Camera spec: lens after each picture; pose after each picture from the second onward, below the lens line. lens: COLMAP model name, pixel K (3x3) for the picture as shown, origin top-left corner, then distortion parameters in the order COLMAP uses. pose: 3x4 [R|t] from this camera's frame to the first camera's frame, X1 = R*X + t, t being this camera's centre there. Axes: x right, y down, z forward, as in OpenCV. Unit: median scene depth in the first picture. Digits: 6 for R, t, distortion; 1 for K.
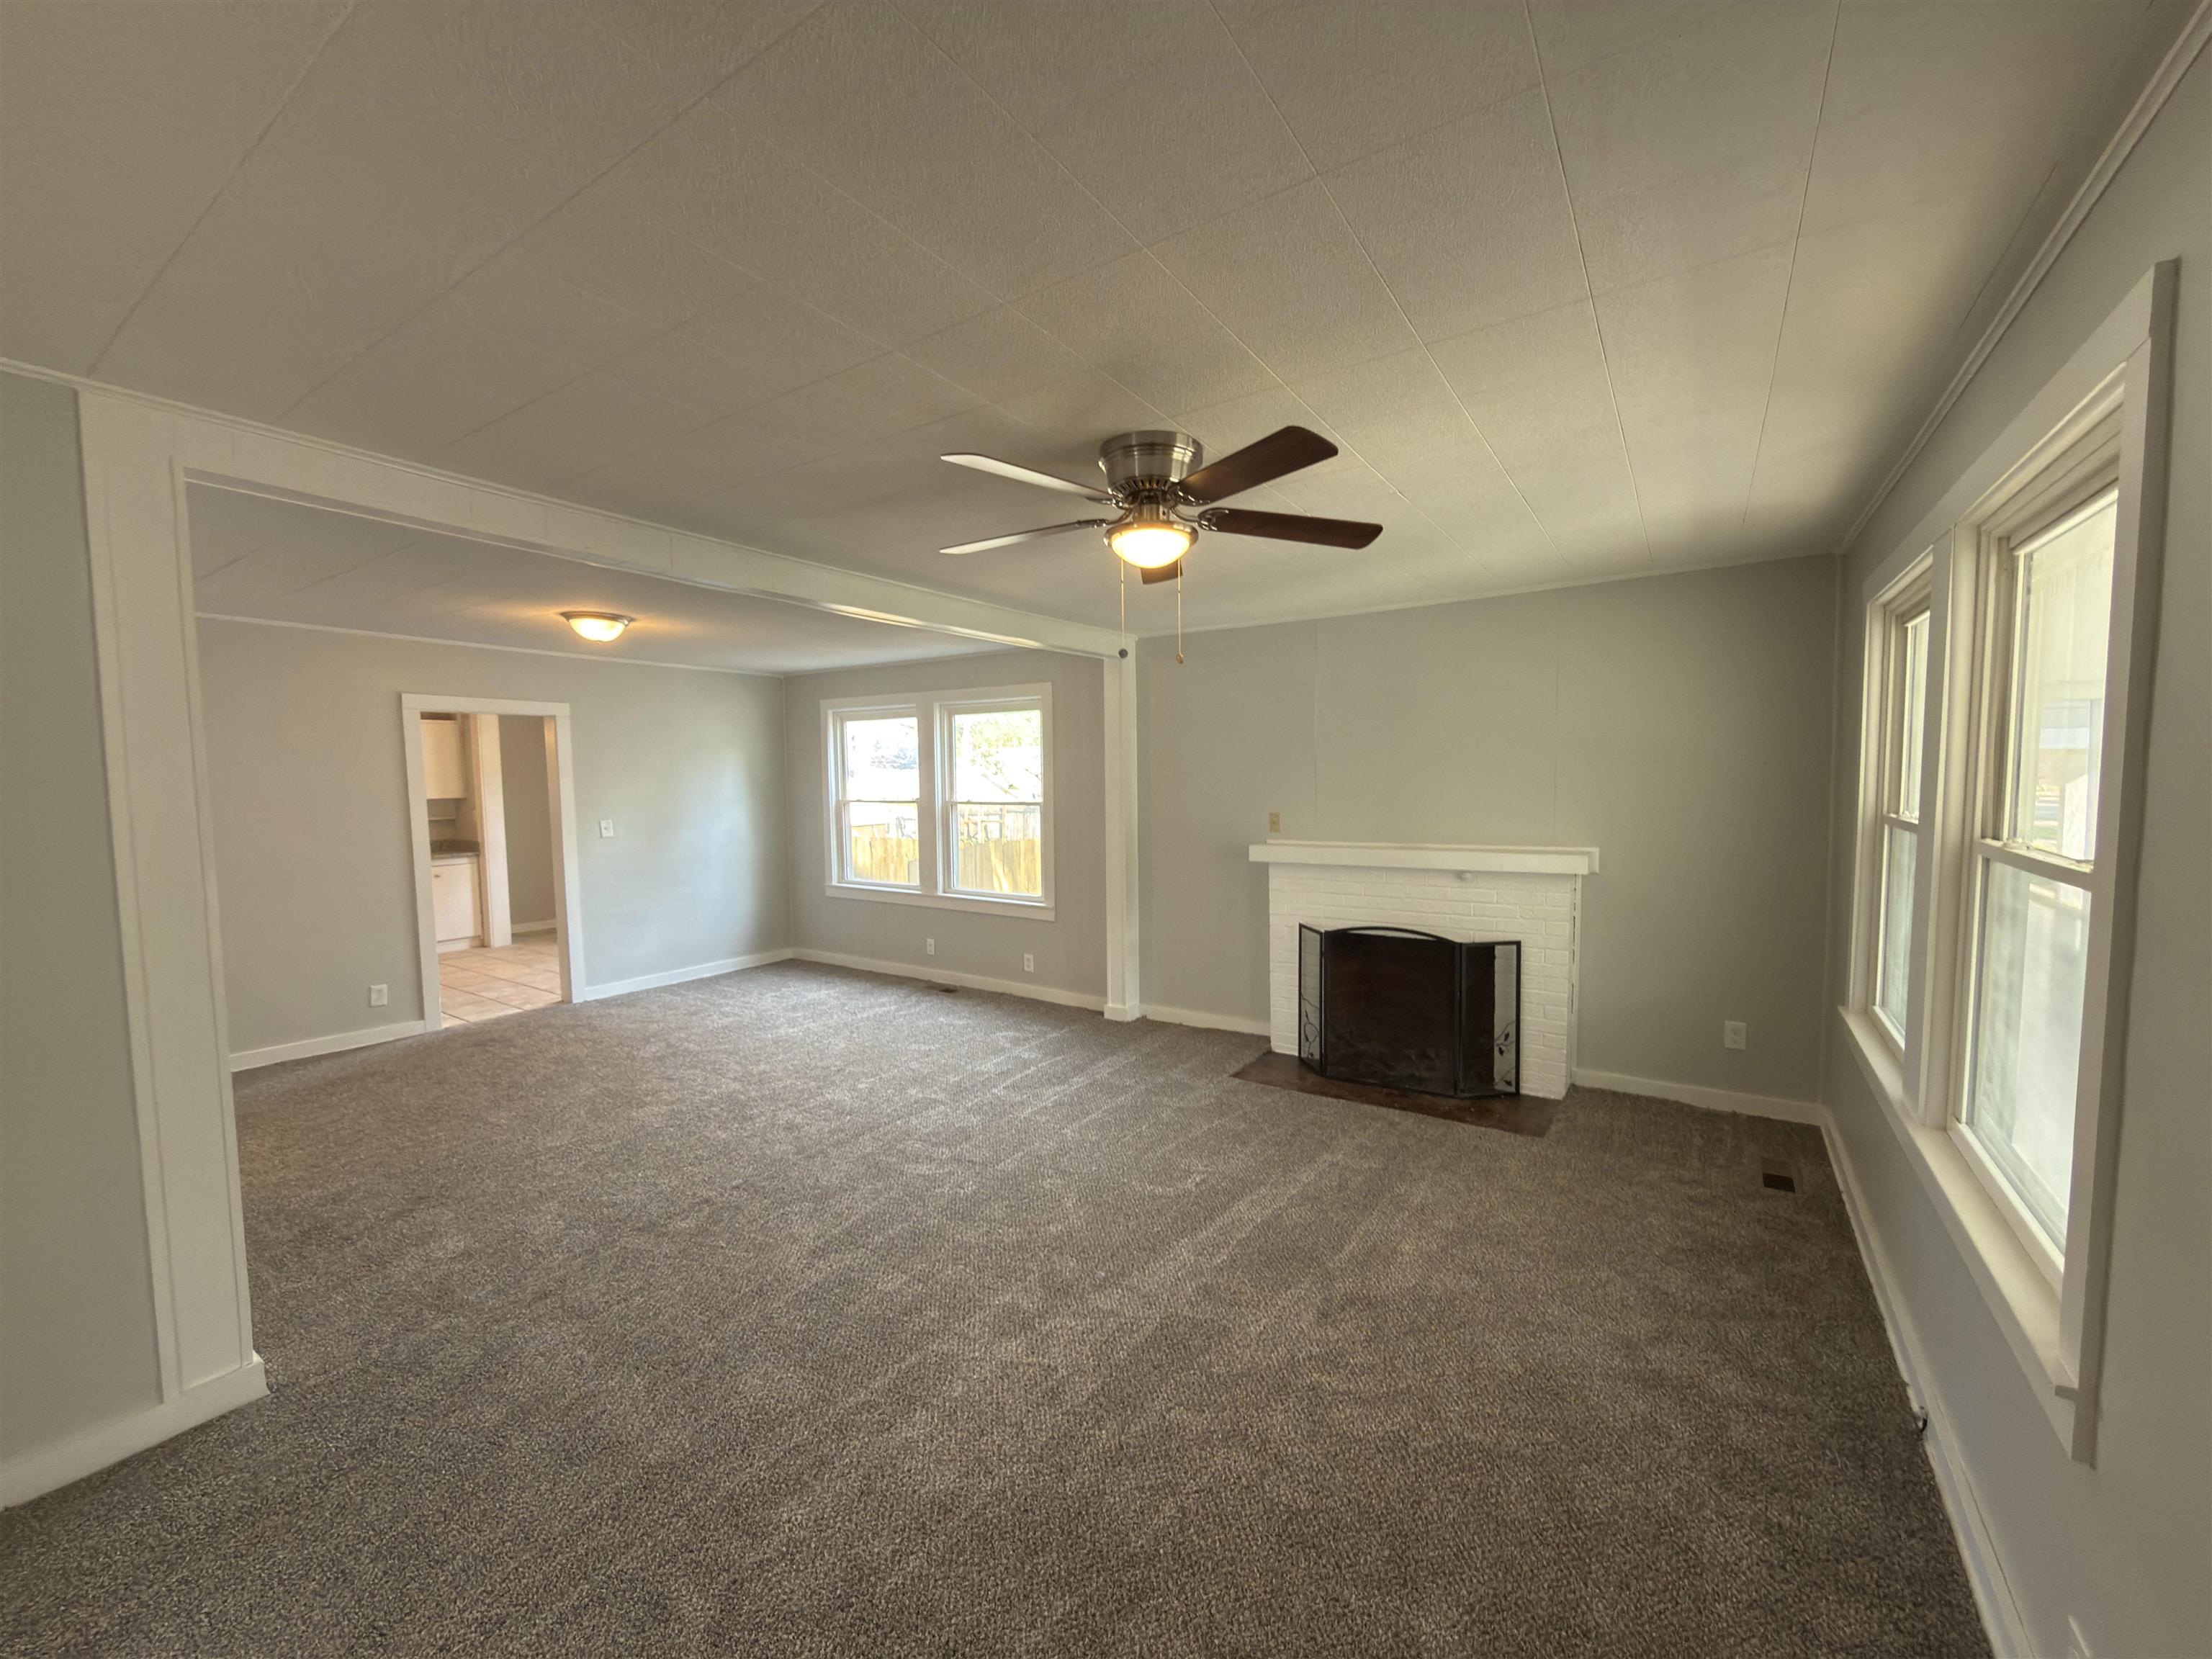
lens RADIAL K [[875.3, 0, 1101.1], [0, 875.3, 833.7], [0, 0, 1]] dist [-0.001435, -0.000242]
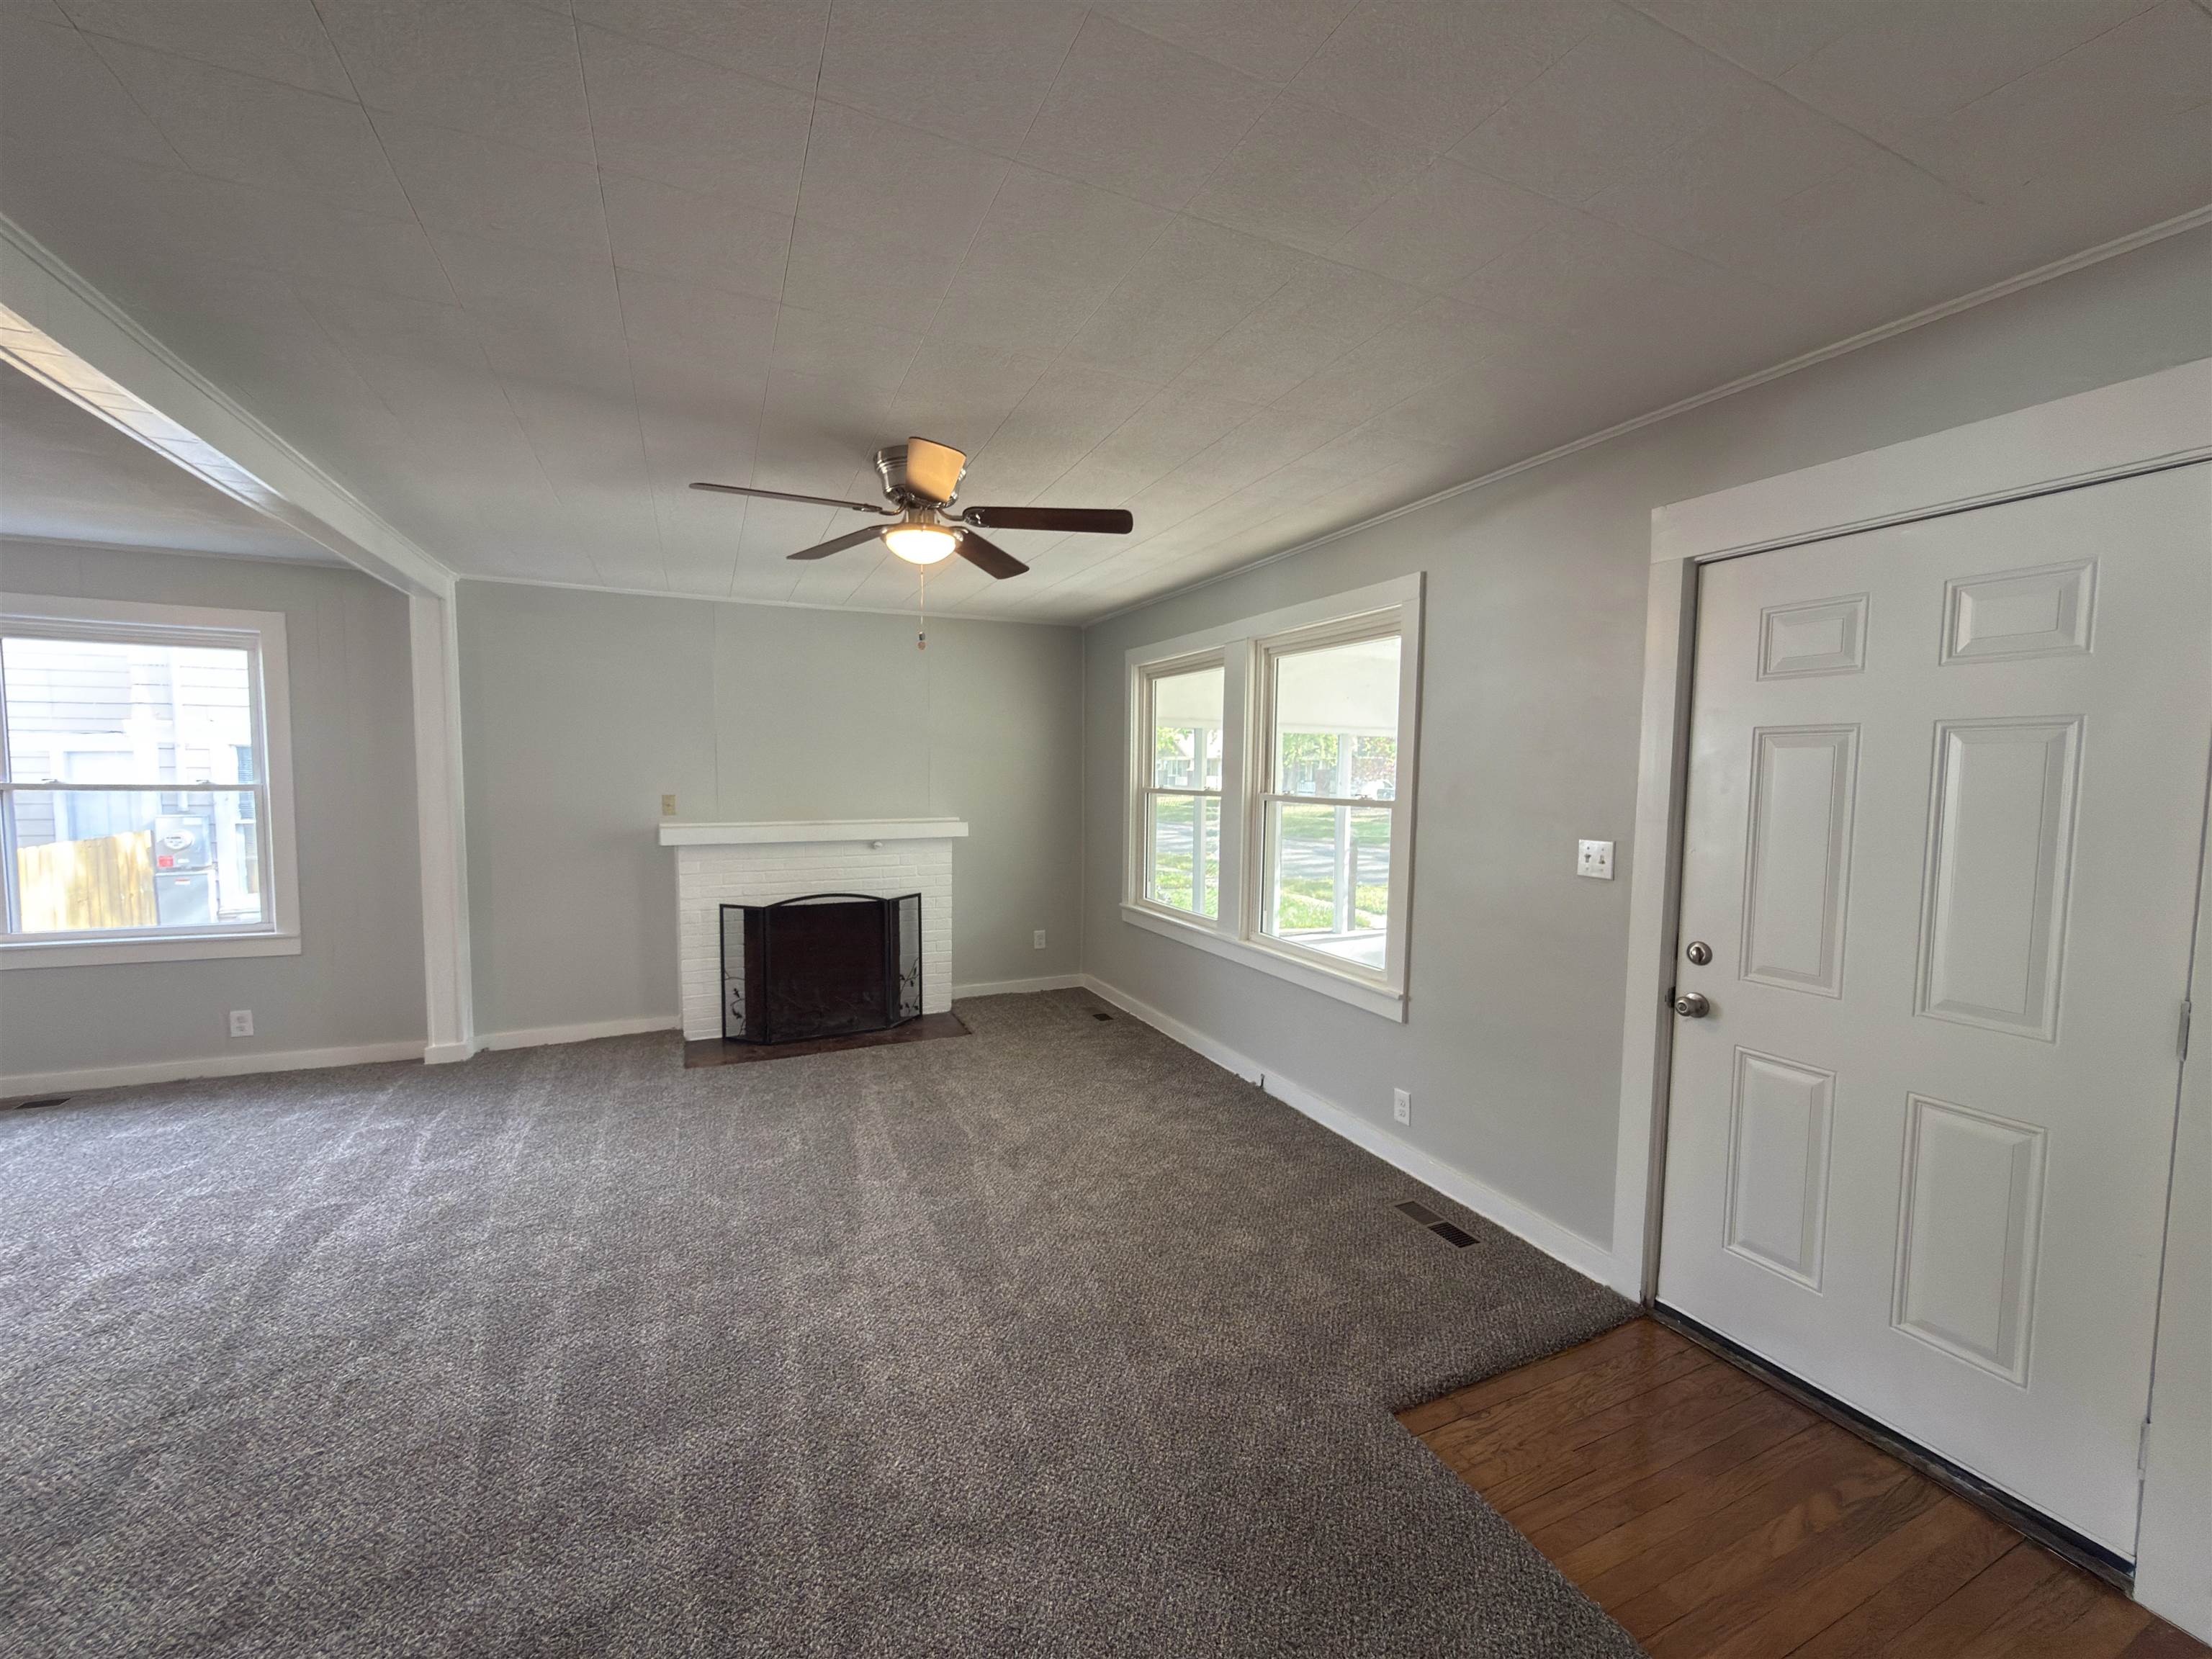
lens RADIAL K [[881.9, 0, 1106.4], [0, 881.9, 833.0], [0, 0, 1]] dist [-0.000356, -0.000288]
pose [[0.521857, -0.040668, 0.852063, -0.449232], [0.040474, 0.998918, 0.022888, 0.018379], [-0.852072, 0.022542, 0.522939, 0.108270]]
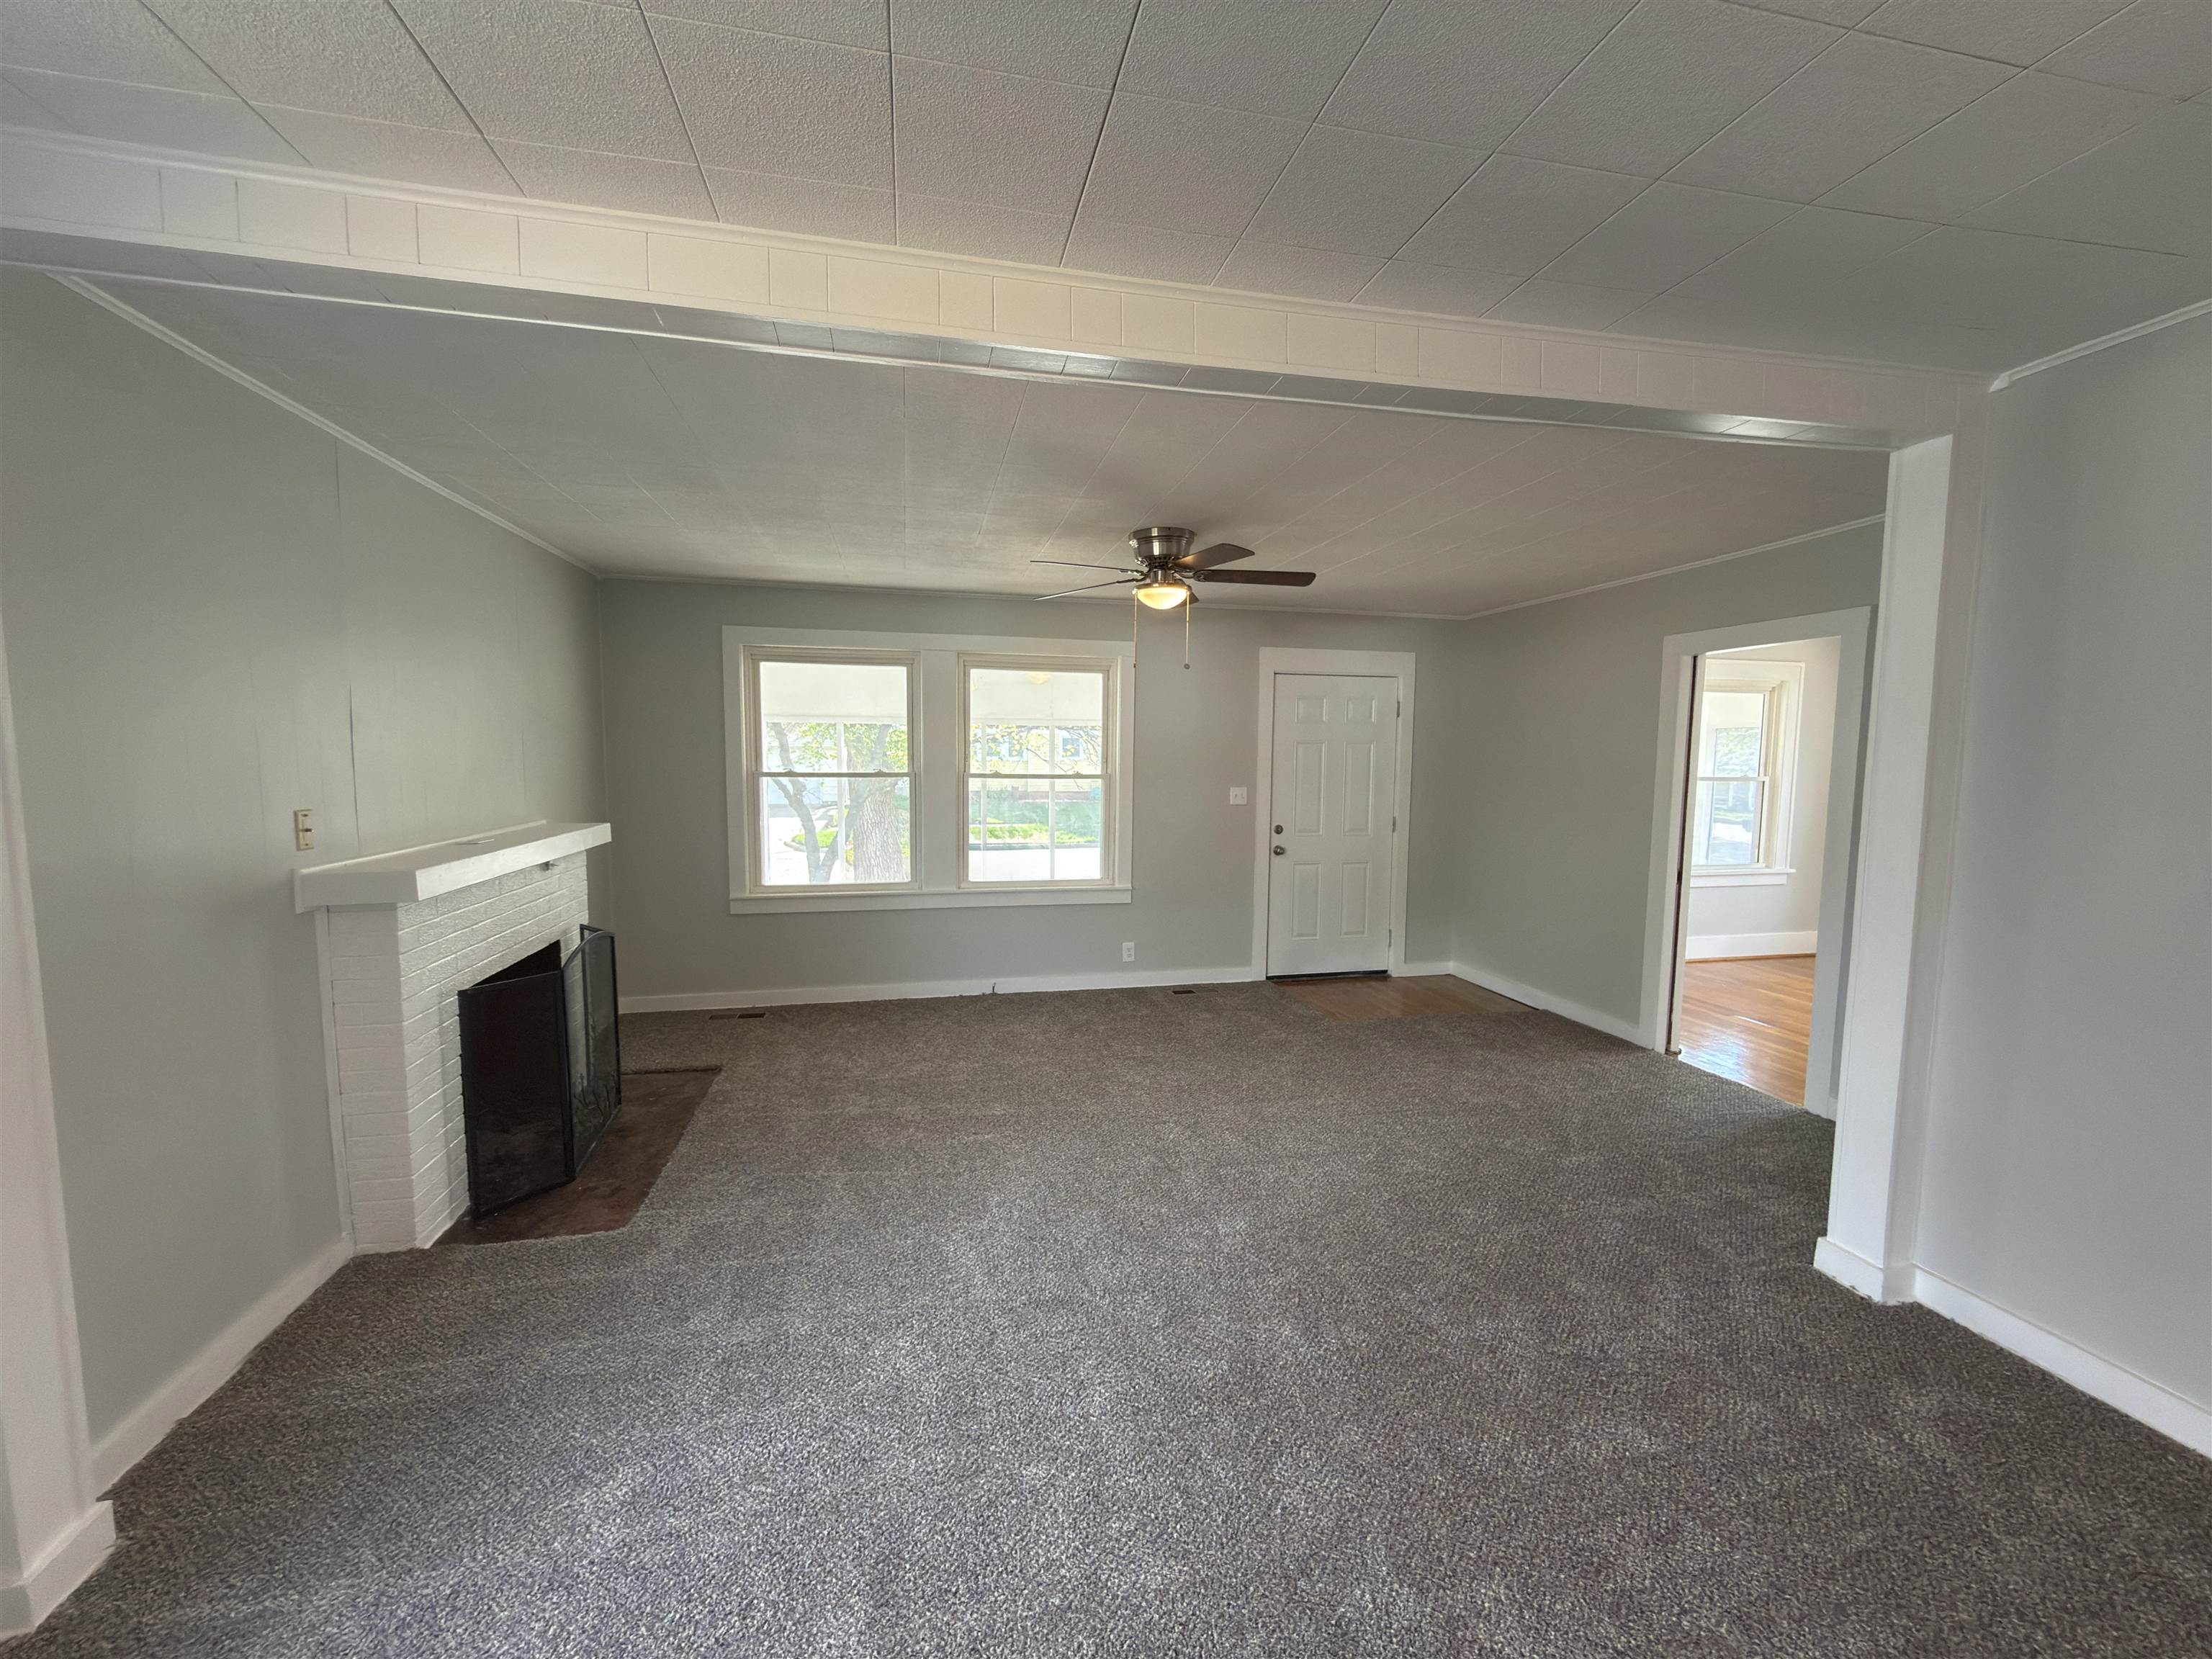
lens RADIAL K [[881.9, 0, 1106.4], [0, 881.9, 833.0], [0, 0, 1]] dist [-0.000356, -0.000288]
pose [[-0.725585, -0.053251, 0.686069, -0.540919], [0.048228, 0.990614, 0.127895, -0.062682], [-0.686441, 0.125887, -0.716206, 1.251523]]
